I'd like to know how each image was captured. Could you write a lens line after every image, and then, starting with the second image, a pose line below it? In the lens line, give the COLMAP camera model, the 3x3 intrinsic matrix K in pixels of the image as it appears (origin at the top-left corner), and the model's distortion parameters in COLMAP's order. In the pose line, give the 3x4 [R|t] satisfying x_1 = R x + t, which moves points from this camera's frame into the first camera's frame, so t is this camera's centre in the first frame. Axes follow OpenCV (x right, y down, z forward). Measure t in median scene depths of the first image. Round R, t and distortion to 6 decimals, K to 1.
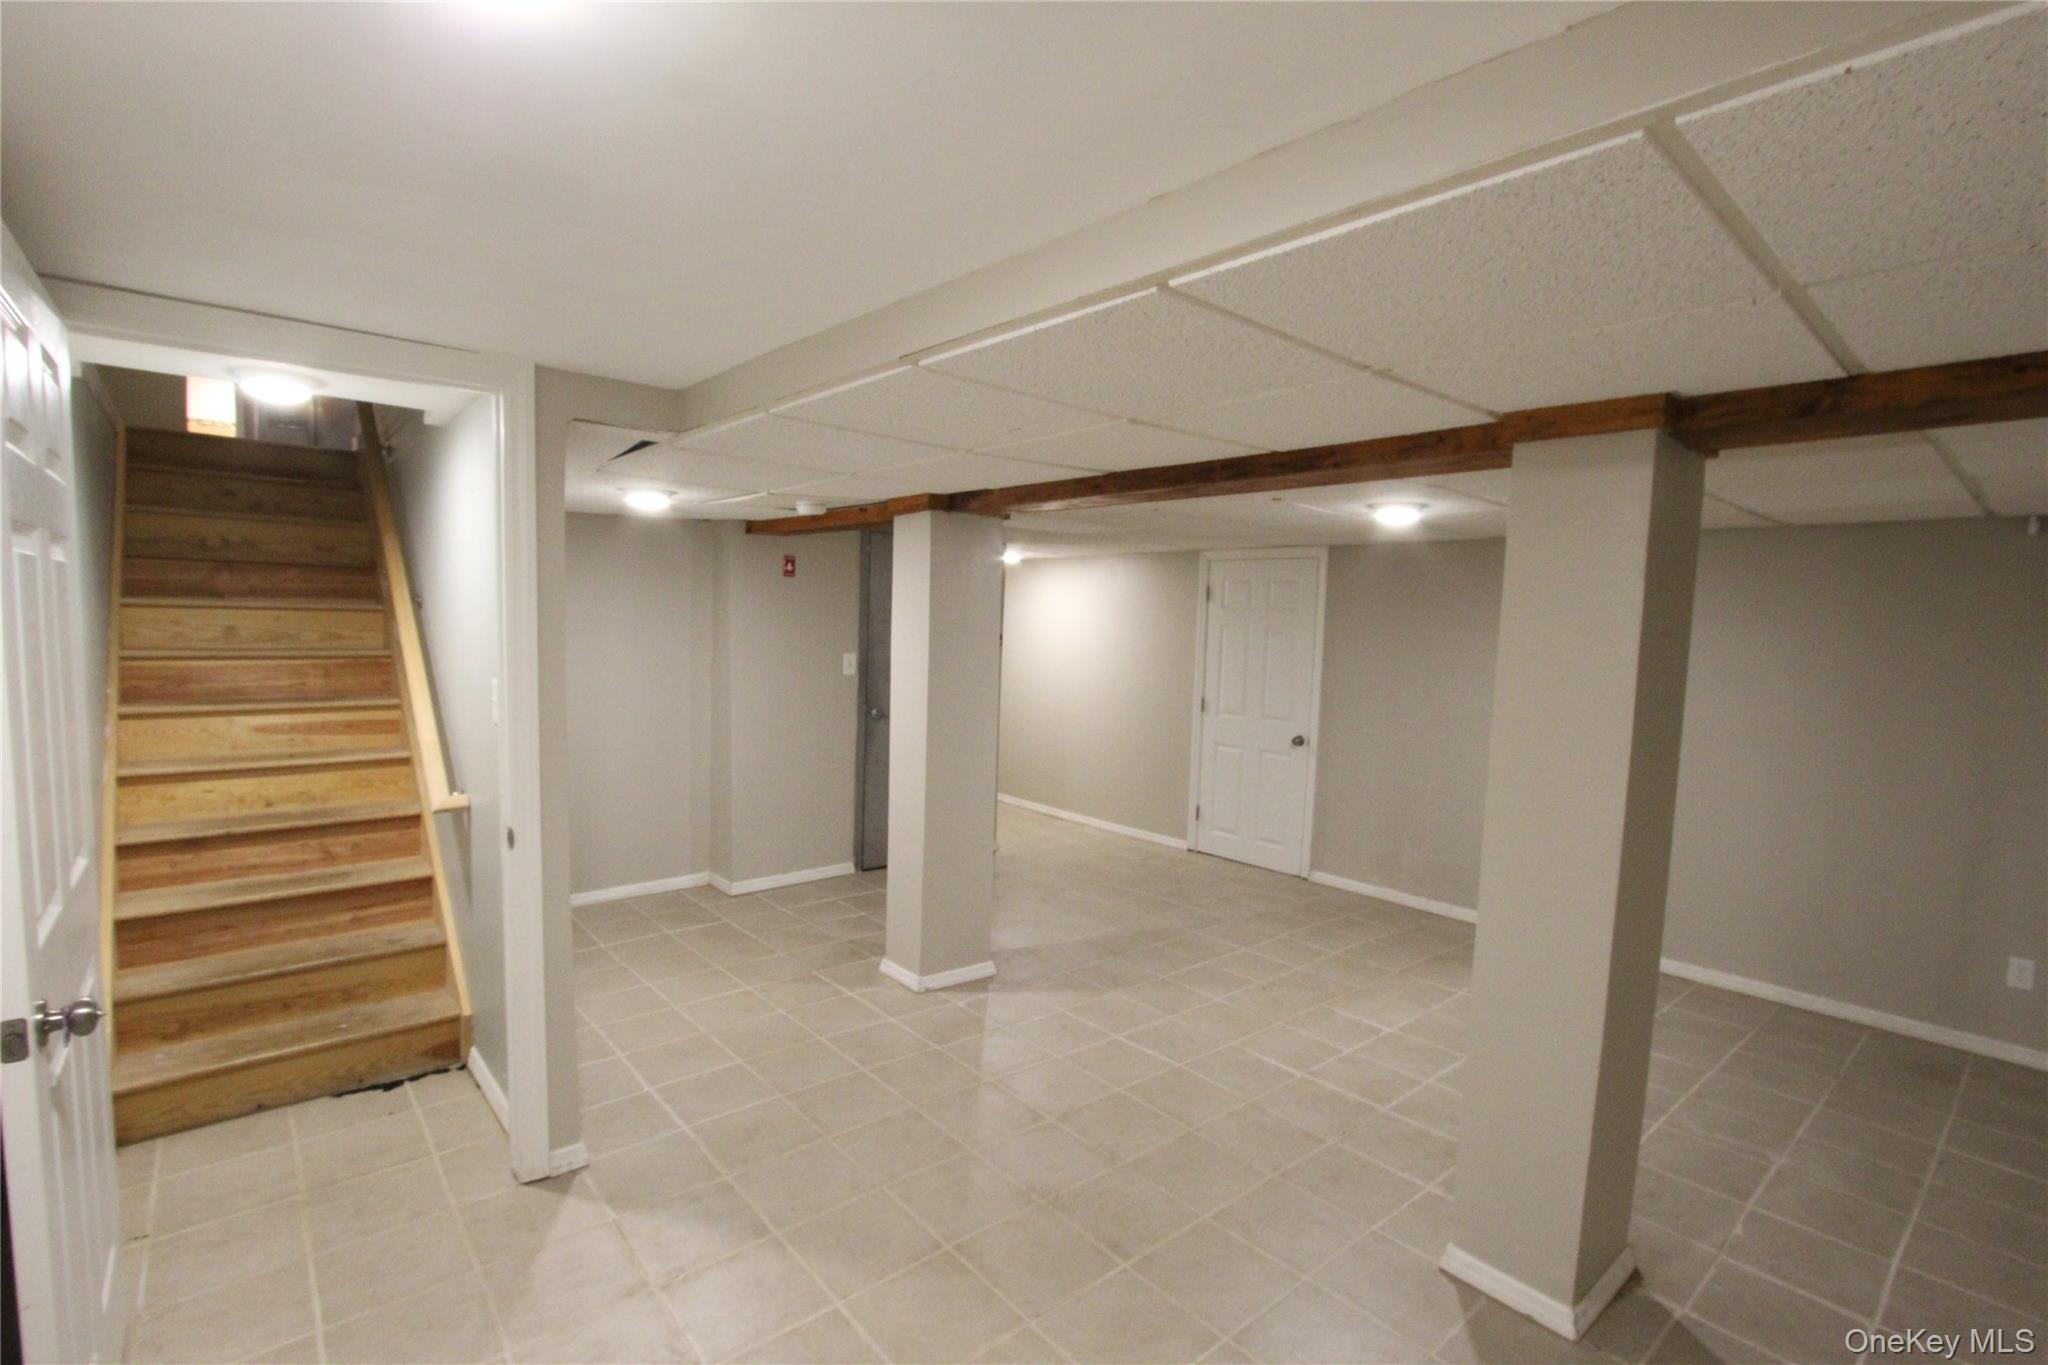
lens RADIAL K [[930.5, 0, 1023.4], [0, 930.5, 691.2], [0, 0, 1]] dist [-0.030157, -0.000114]
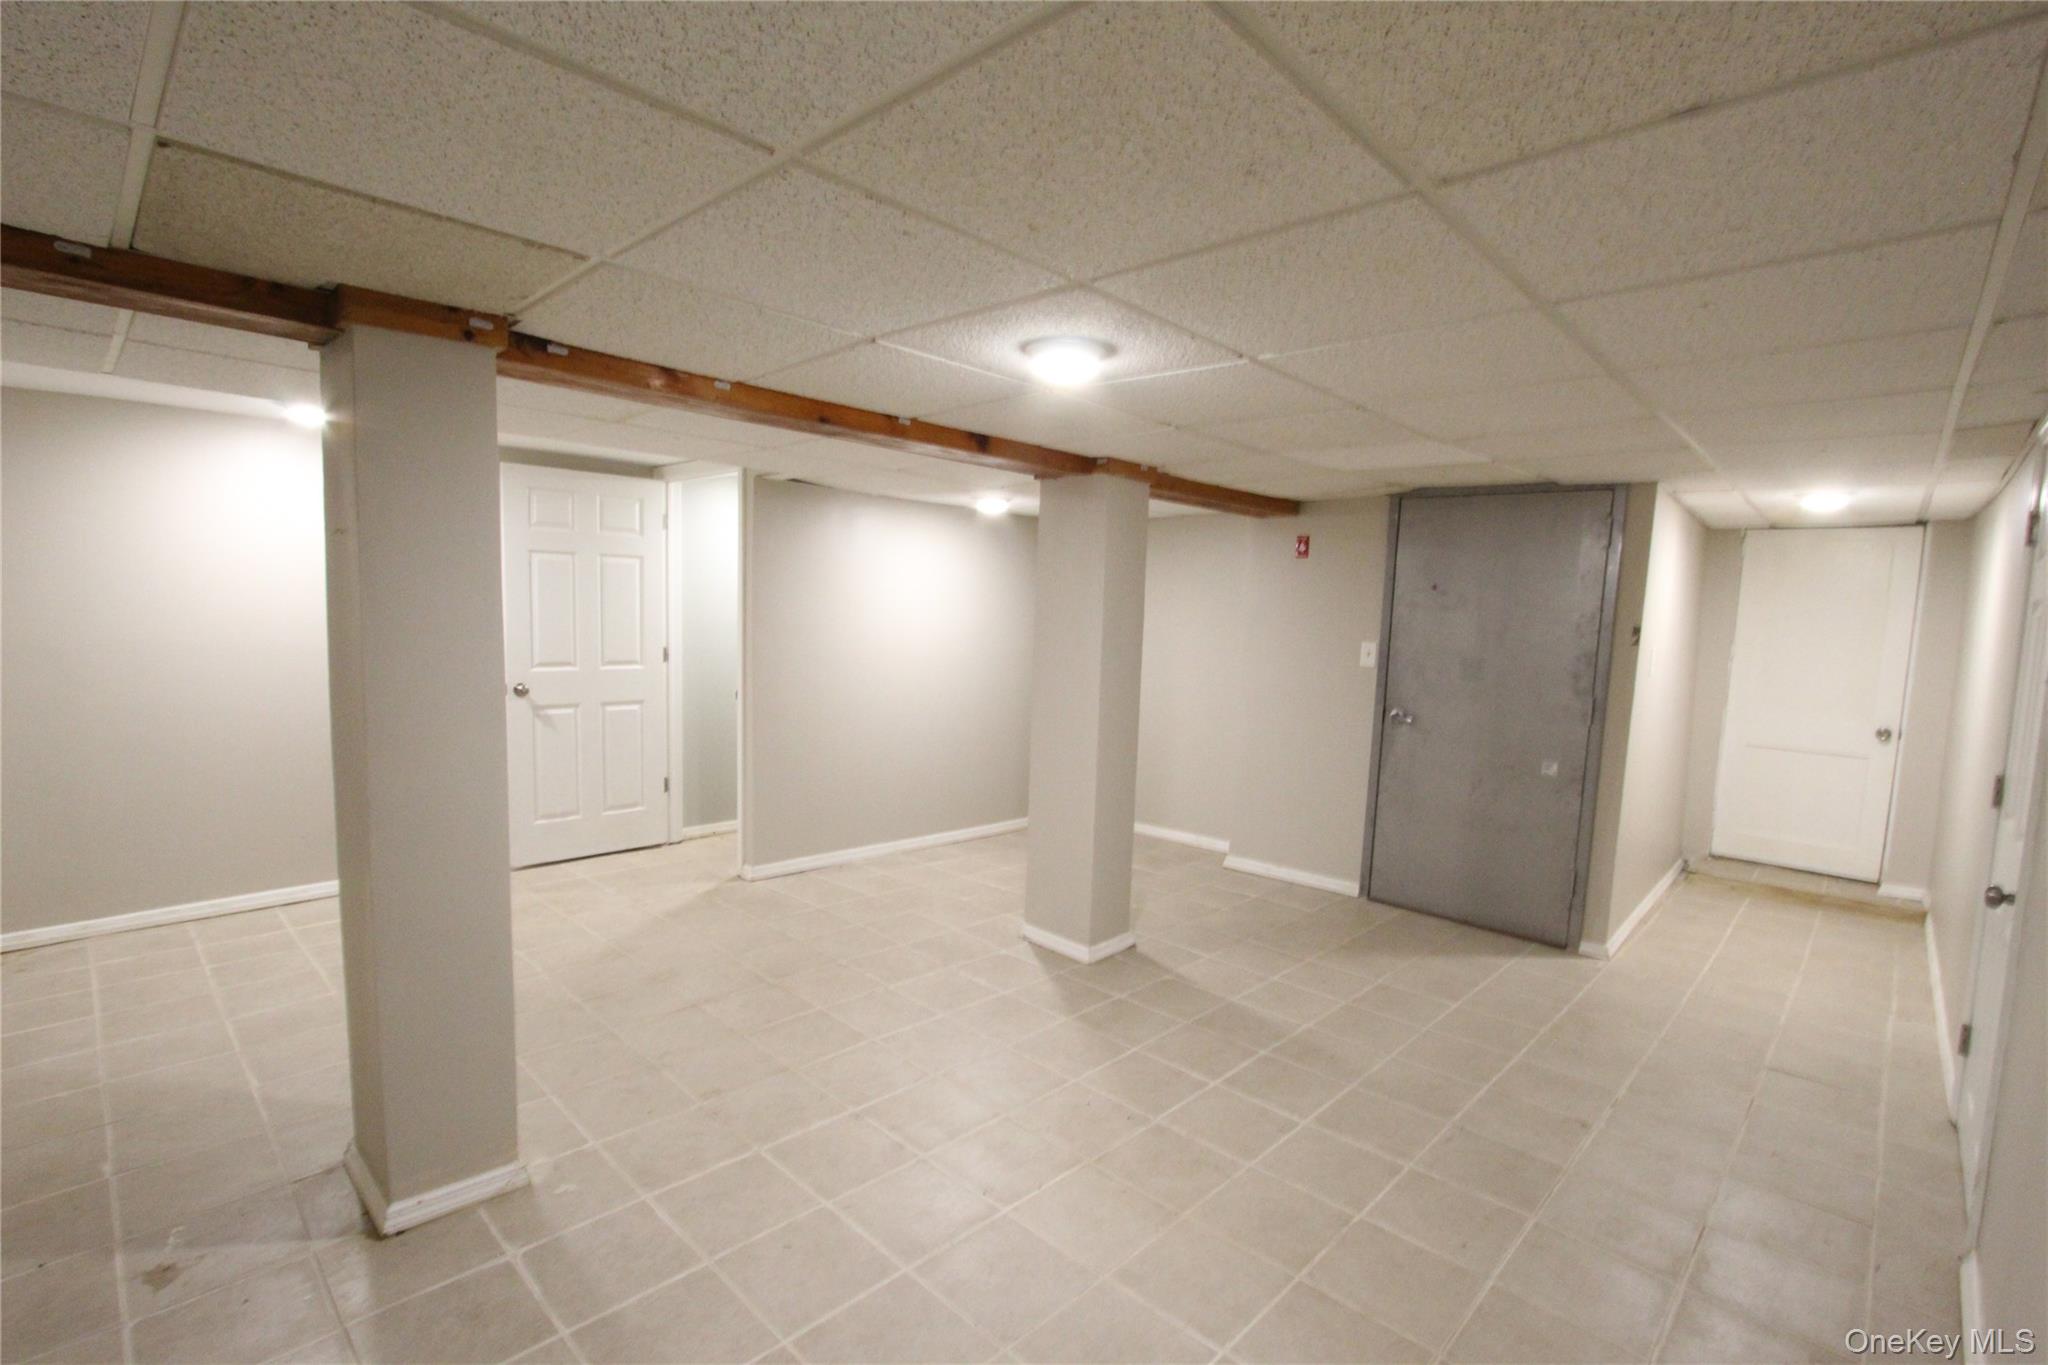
lens RADIAL K [[930.5, 0, 1021.9], [0, 930.5, 691.8], [0, 0, 1]] dist [-0.030157, -0.000114]
pose [[0.098564, 0.060572, -0.993286, 0.675673], [-0.104428, 0.993264, 0.050208, -0.003872], [0.989636, 0.098779, 0.104225, 0.627106]]
